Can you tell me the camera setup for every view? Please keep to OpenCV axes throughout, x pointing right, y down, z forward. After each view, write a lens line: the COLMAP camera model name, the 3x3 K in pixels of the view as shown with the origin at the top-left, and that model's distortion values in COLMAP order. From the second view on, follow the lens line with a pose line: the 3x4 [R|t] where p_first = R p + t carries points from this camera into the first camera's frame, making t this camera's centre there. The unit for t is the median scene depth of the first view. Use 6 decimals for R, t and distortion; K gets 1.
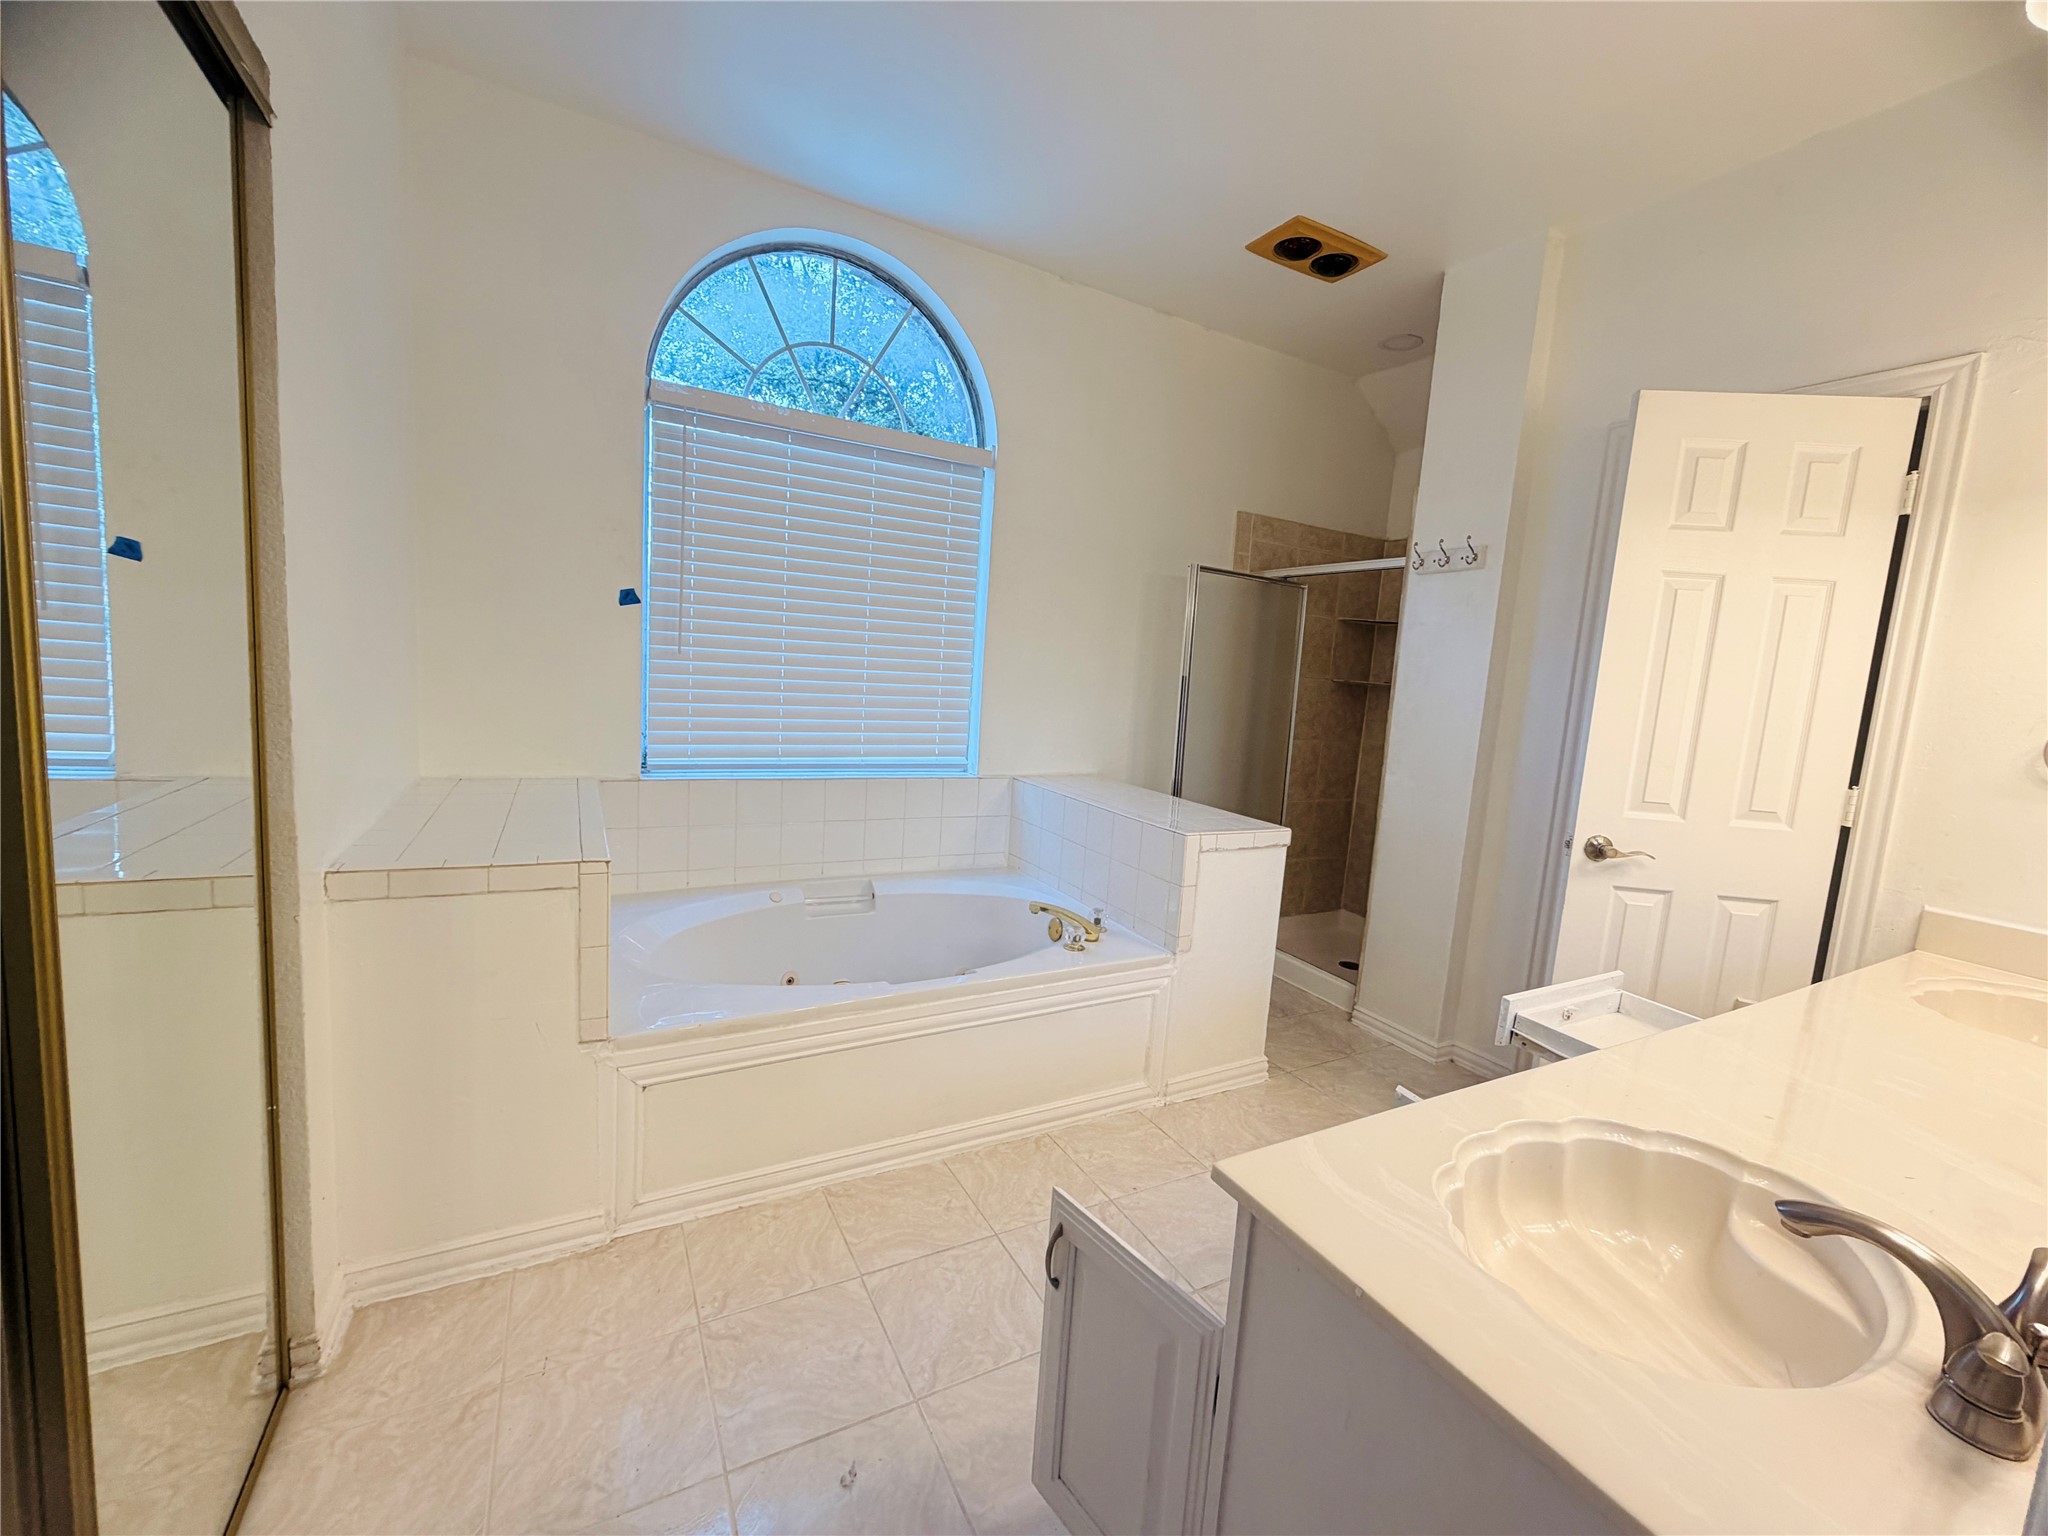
lens RADIAL K [[815.6, 0, 1018.8], [0, 815.6, 768.5], [0, 0, 1]] dist [-0.000094, 0.000448]
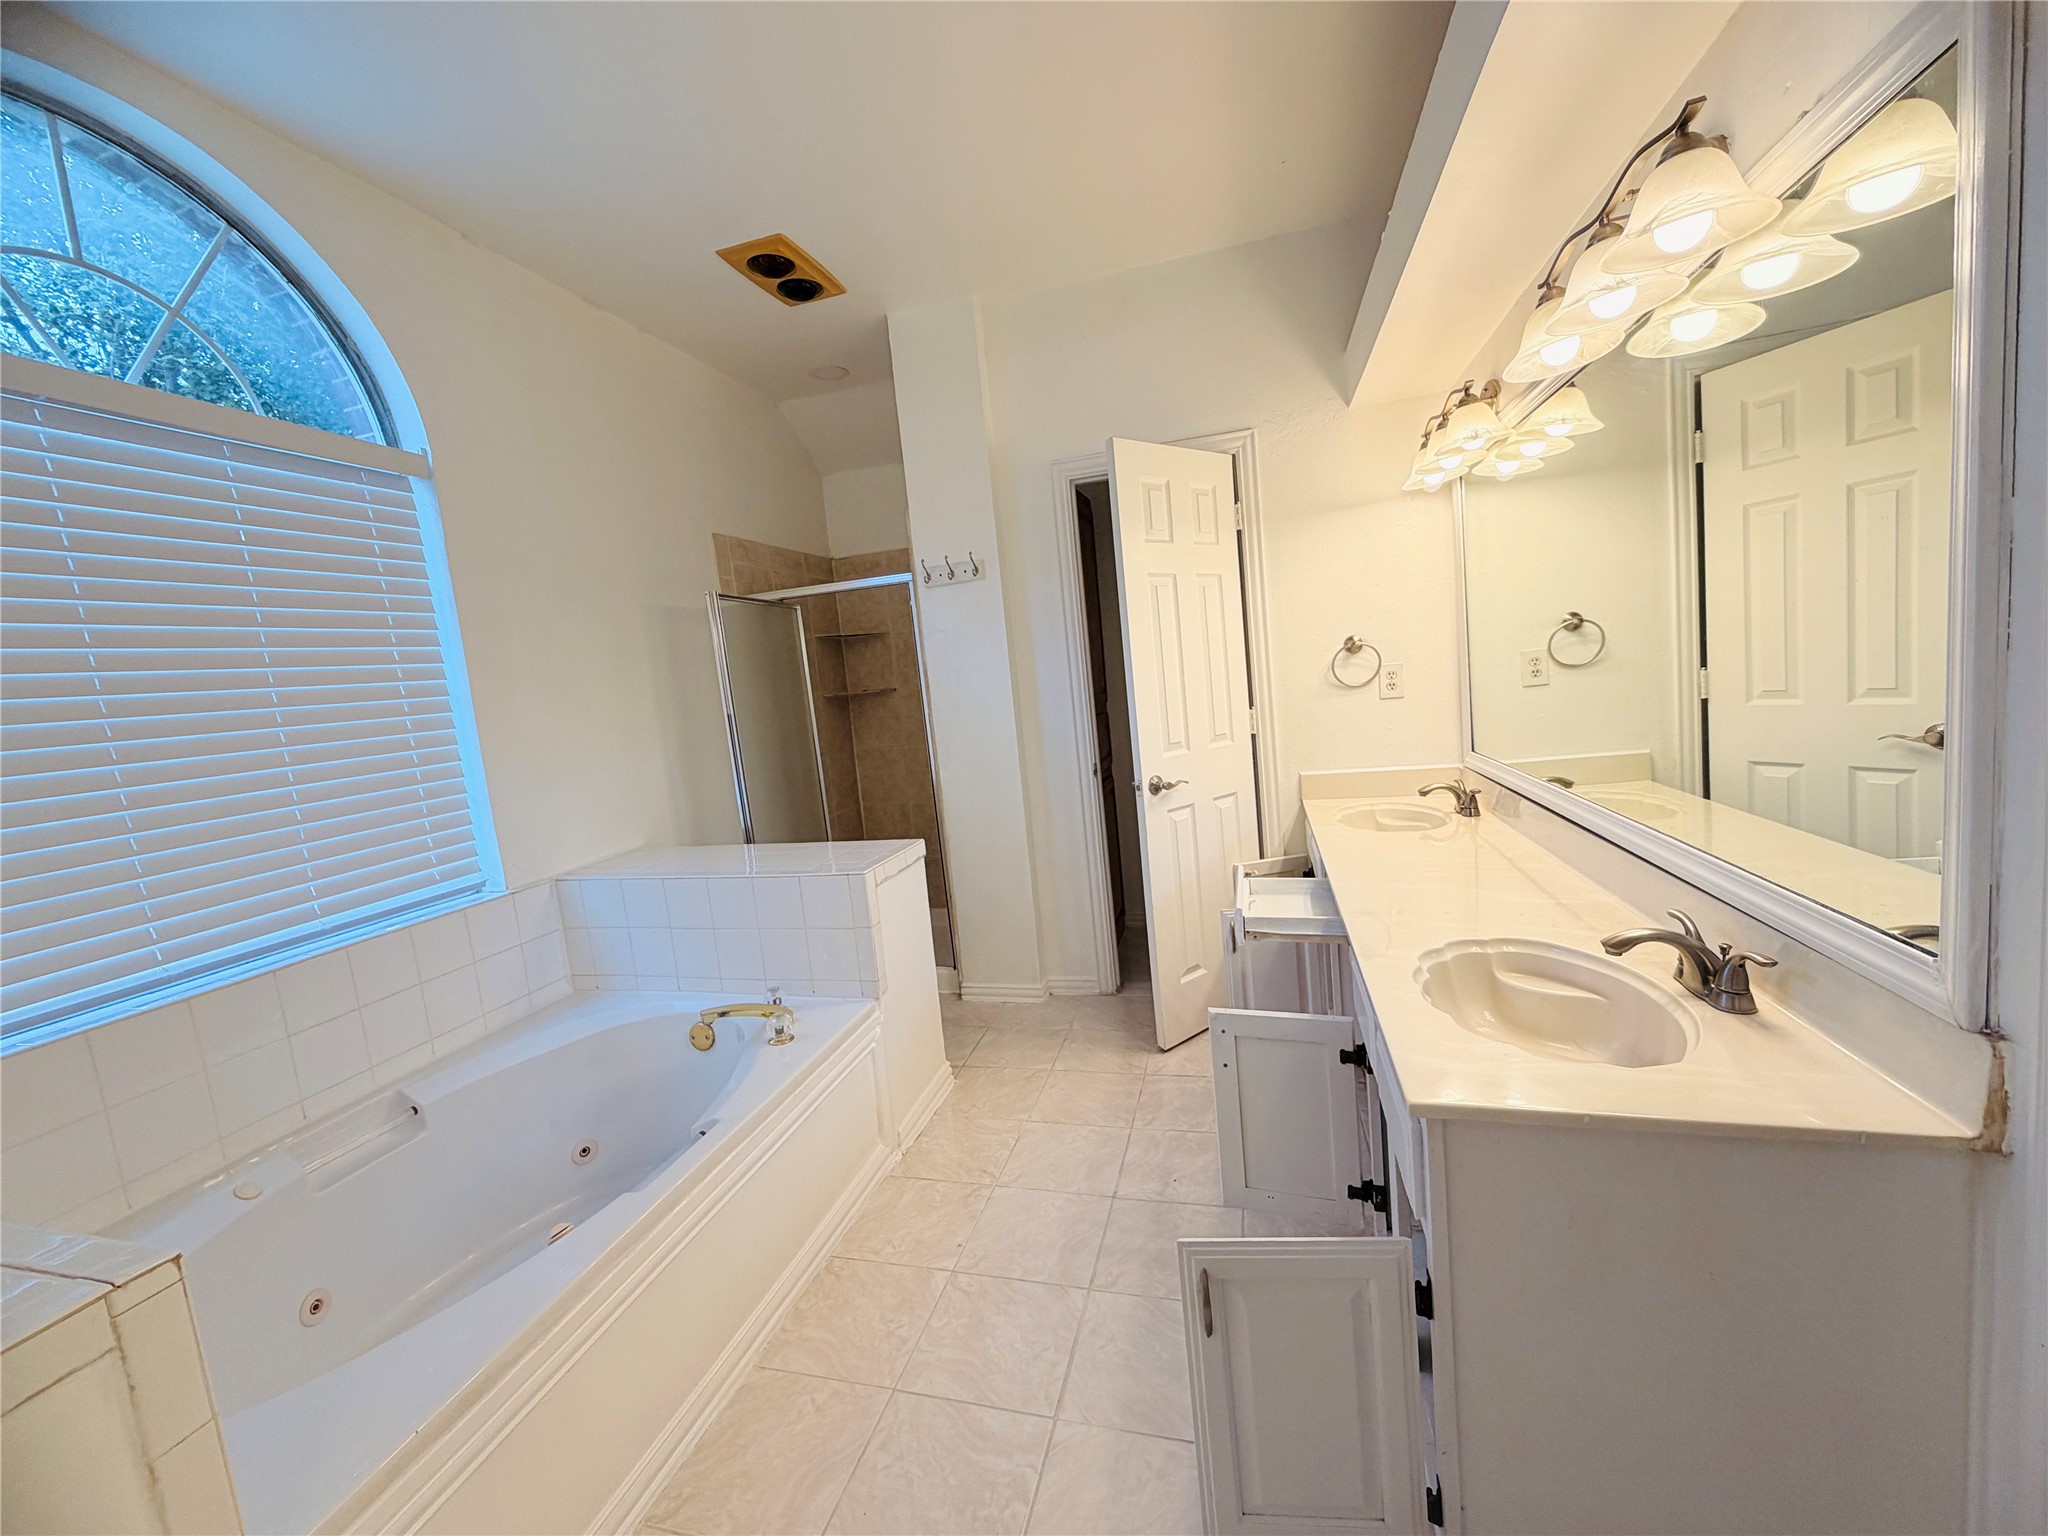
lens RADIAL K [[815.6, 0, 1018.8], [0, 815.6, 768.5], [0, 0, 1]] dist [-0.000094, 0.000448]
pose [[0.689440, -0.212819, 0.692373, -0.246843], [0.228795, 0.970911, 0.070609, -0.051289], [-0.687259, 0.109731, 0.718077, 0.152713]]
